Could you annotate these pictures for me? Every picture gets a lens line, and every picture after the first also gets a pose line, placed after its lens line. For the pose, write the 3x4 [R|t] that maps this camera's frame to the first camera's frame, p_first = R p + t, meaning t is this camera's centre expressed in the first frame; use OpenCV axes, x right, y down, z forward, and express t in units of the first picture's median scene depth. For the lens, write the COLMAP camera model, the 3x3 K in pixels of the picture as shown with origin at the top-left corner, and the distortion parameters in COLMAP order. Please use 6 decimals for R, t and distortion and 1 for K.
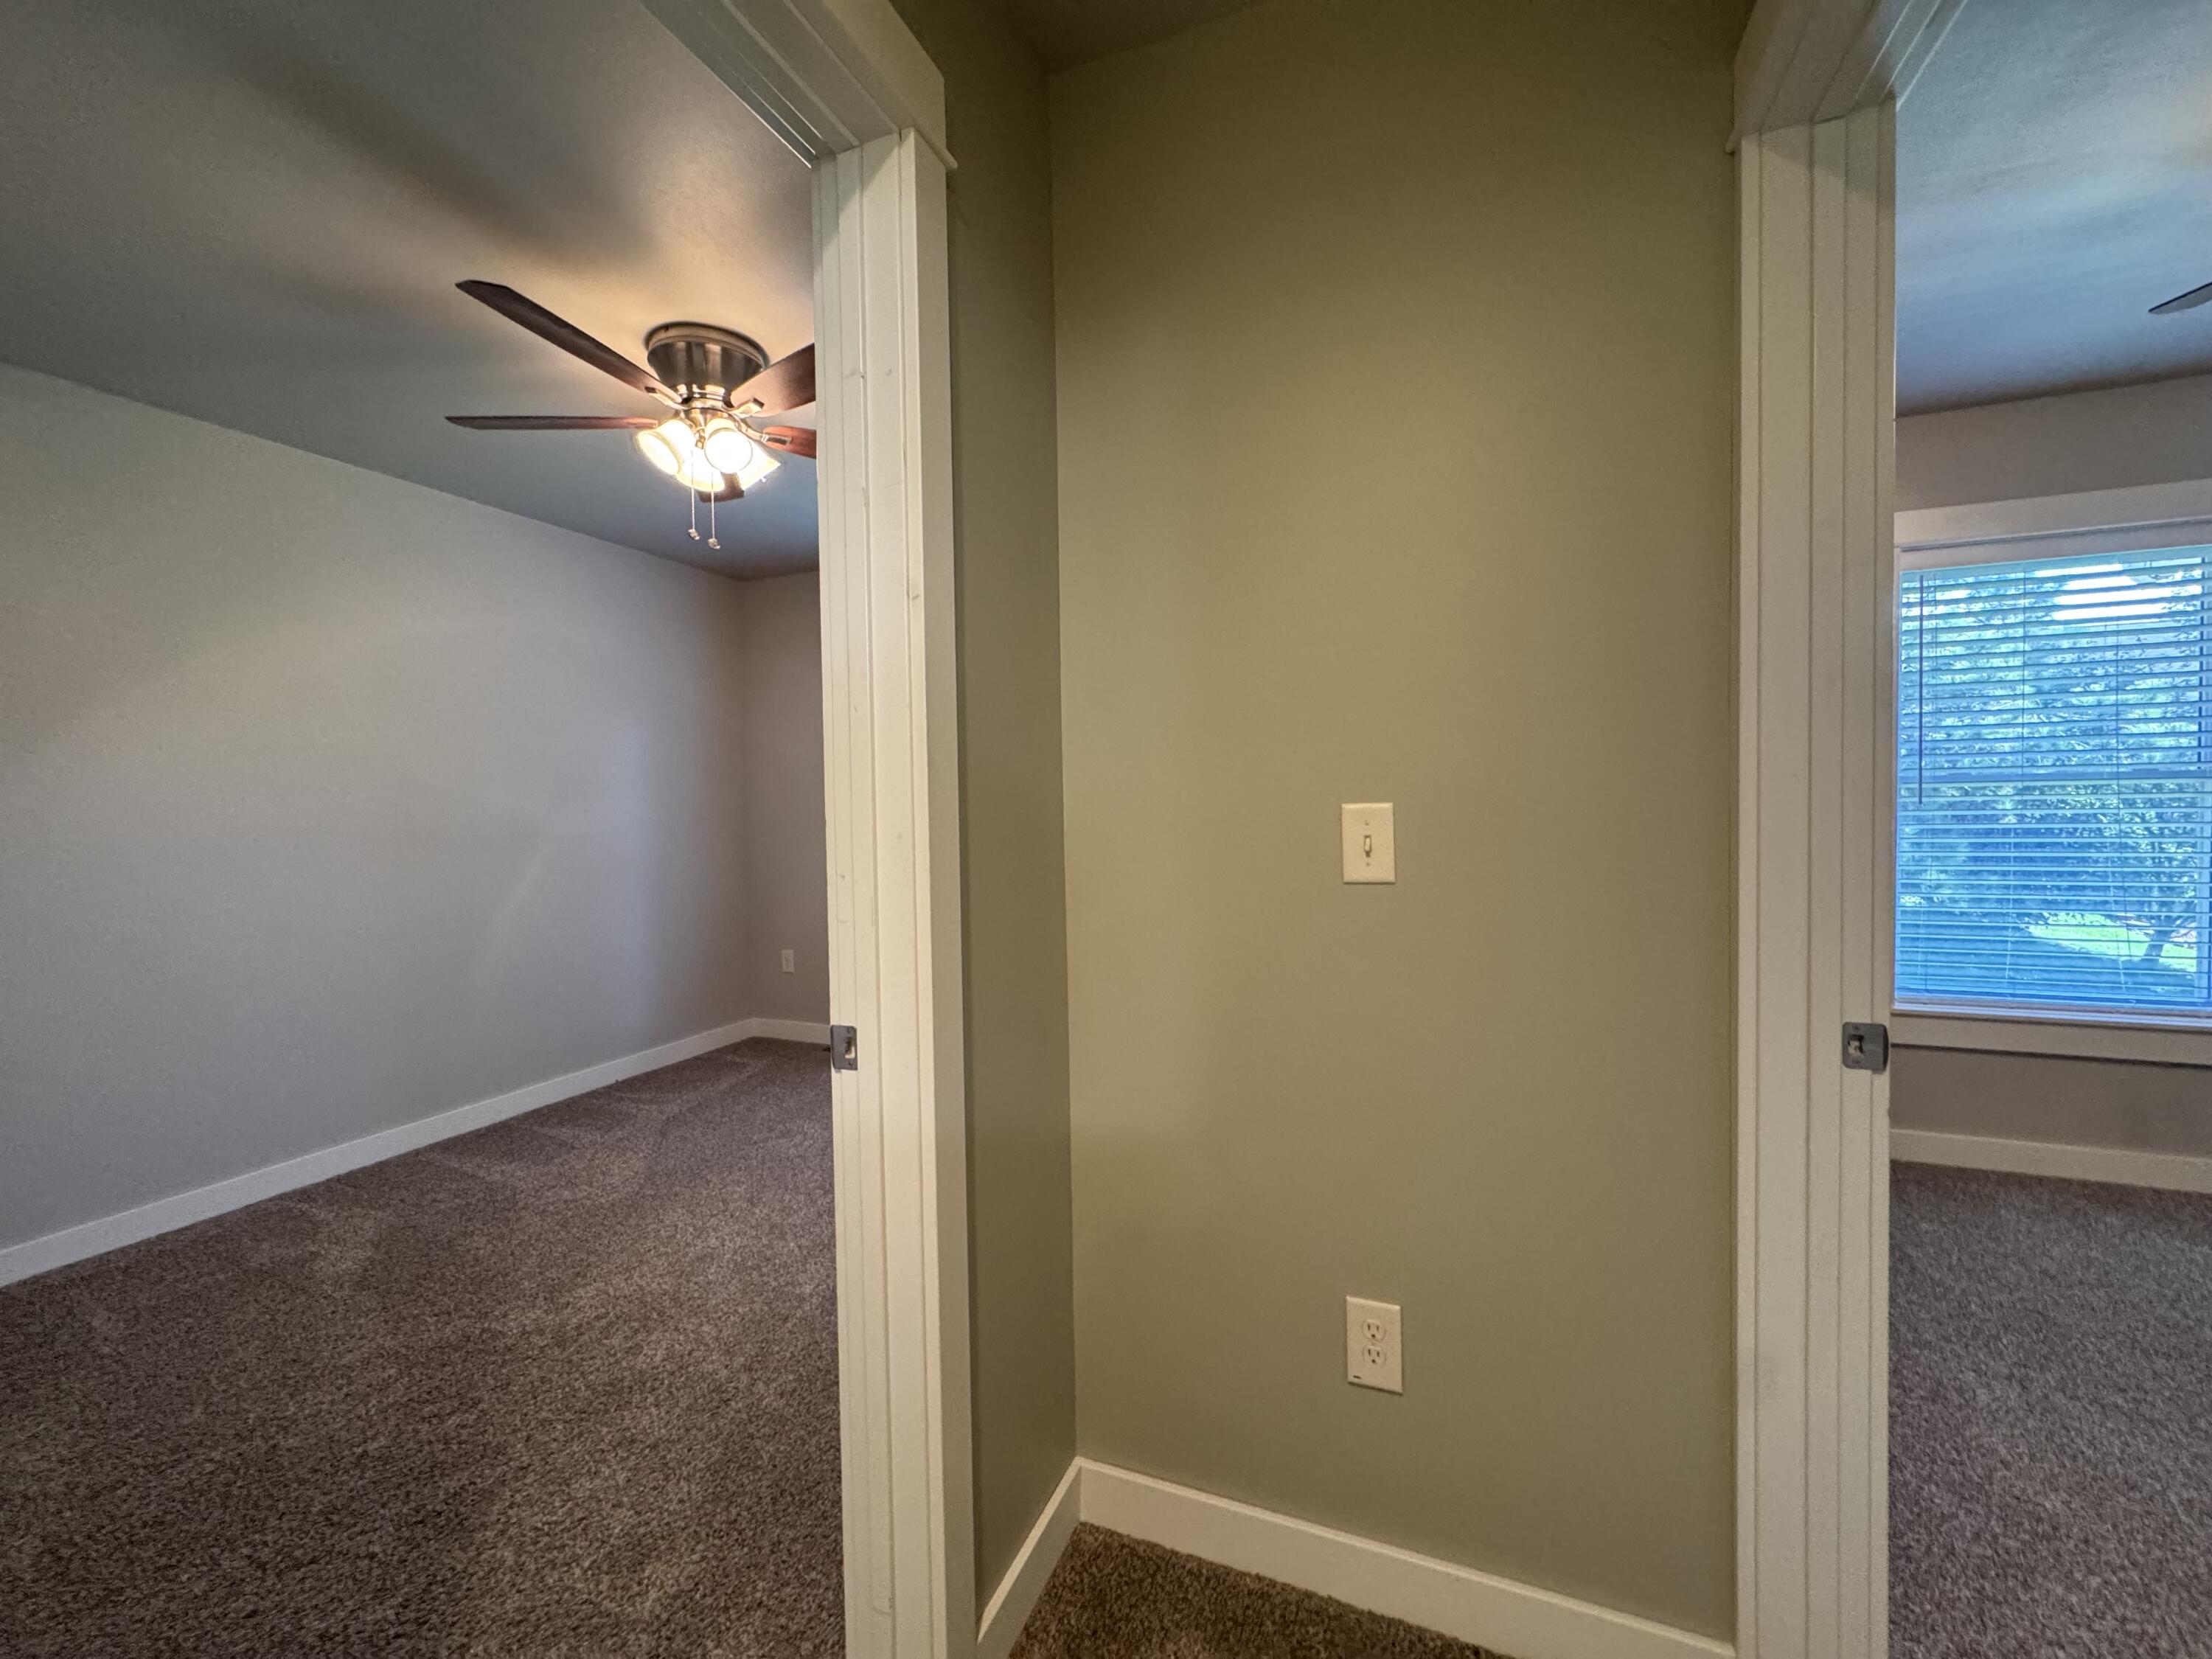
lens RADIAL K [[879.9, 0, 1103.2], [0, 879.9, 824.1], [0, 0, 1]] dist [-0.003486, 0.000639]
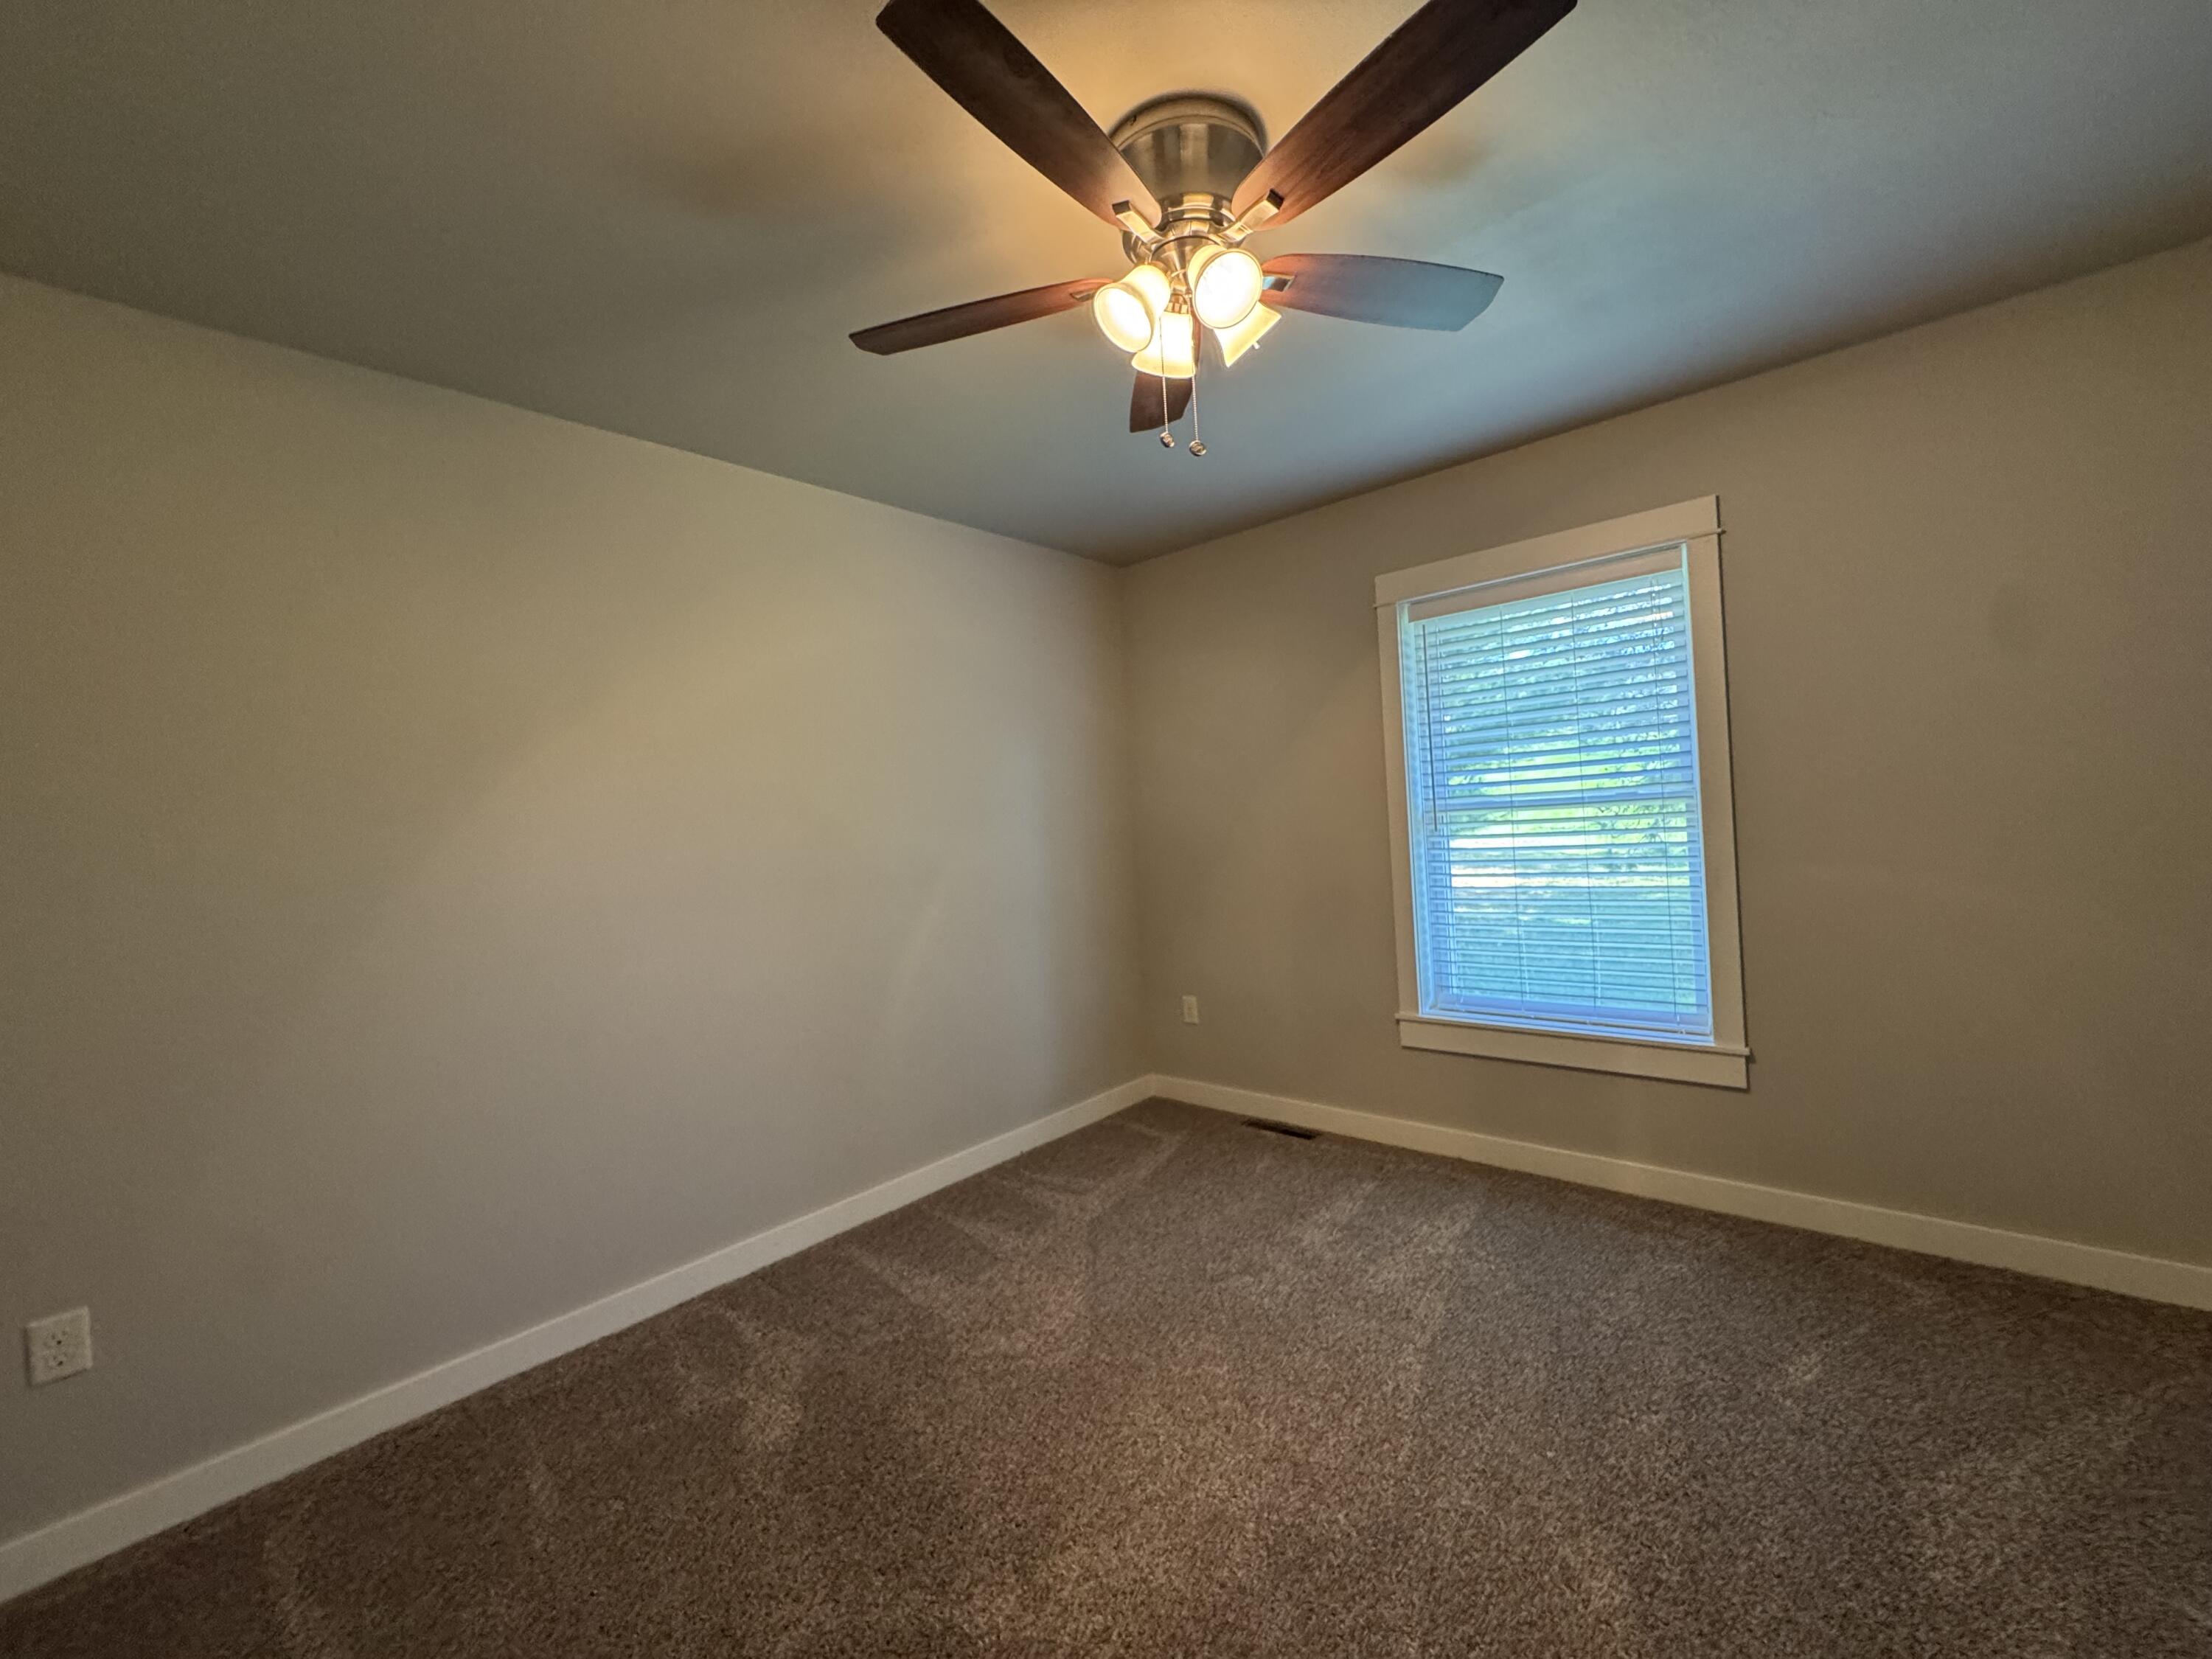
lens RADIAL K [[879.9, 0, 1108.3], [0, 879.9, 835.6], [0, 0, 1]] dist [-0.003486, 0.000639]
pose [[0.945654, -0.030819, -0.323710, -0.238299], [0.034879, 0.999369, 0.006746, -0.029645], [0.323298, -0.017670, 0.946132, 0.278038]]
